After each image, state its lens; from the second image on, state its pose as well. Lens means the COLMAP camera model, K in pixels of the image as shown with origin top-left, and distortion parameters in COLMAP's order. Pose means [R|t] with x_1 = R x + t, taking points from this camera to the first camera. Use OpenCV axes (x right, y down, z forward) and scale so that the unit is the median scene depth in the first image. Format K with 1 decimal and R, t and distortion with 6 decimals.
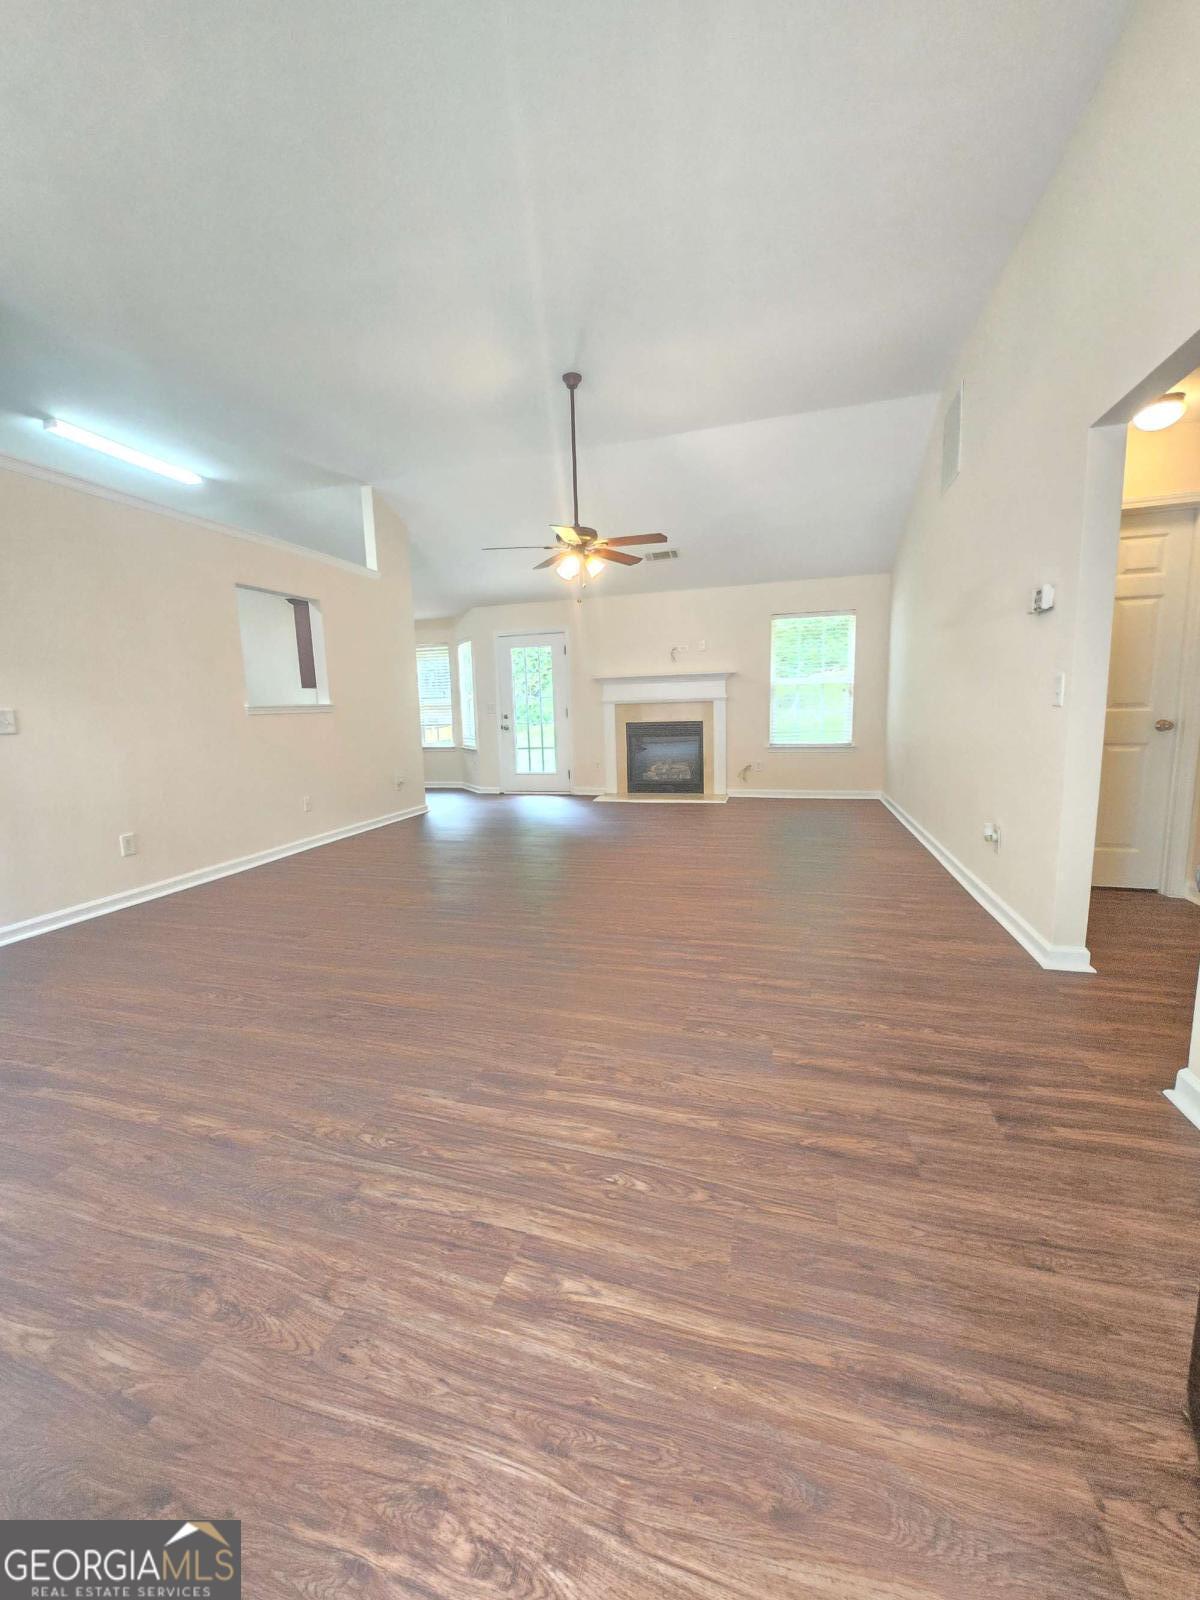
lens RADIAL K [[625.6, 0, 595.6], [0, 625.6, 791.0], [0, 0, 1]] dist [0.001508, -0.000199]
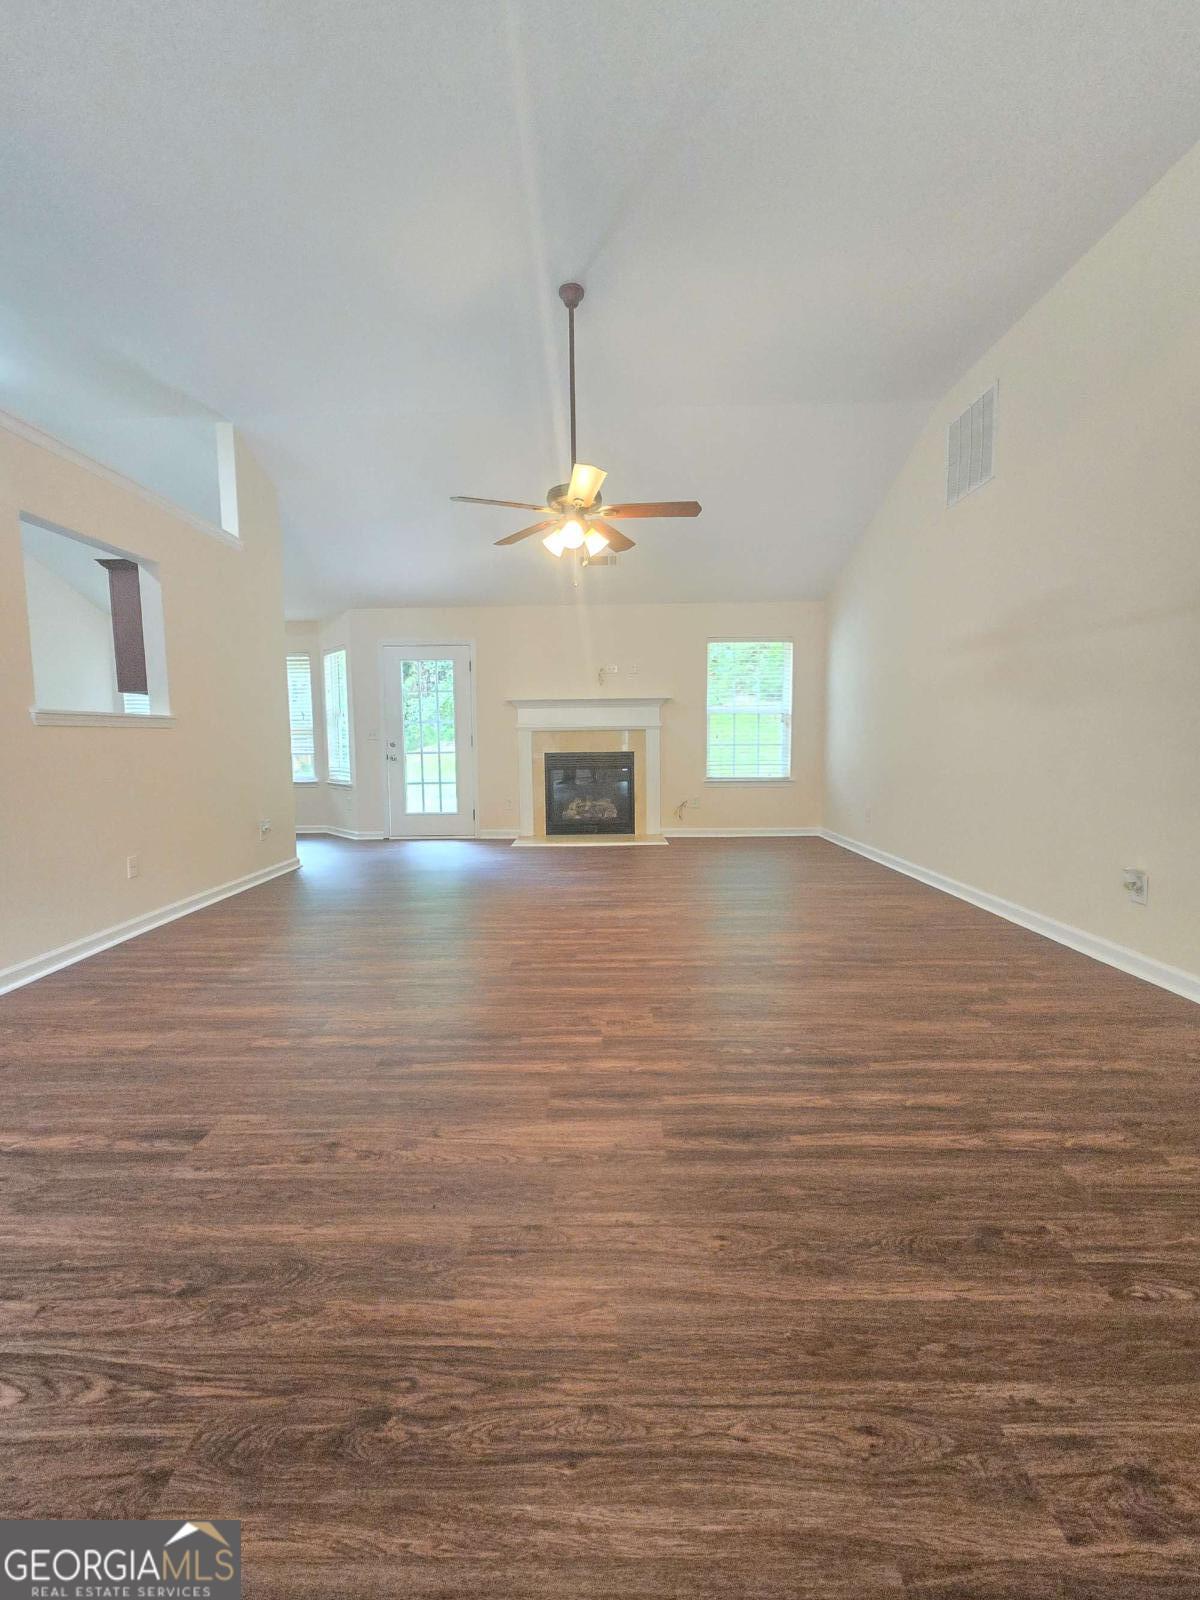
lens RADIAL K [[625.6, 0, 595.6], [0, 625.6, 791.0], [0, 0, 1]] dist [0.001508, -0.000199]
pose [[0.961432, -0.004077, 0.275011, -0.125128], [0.020289, 0.998217, -0.056131, -0.008031], [-0.274292, 0.059546, 0.959801, 0.170443]]
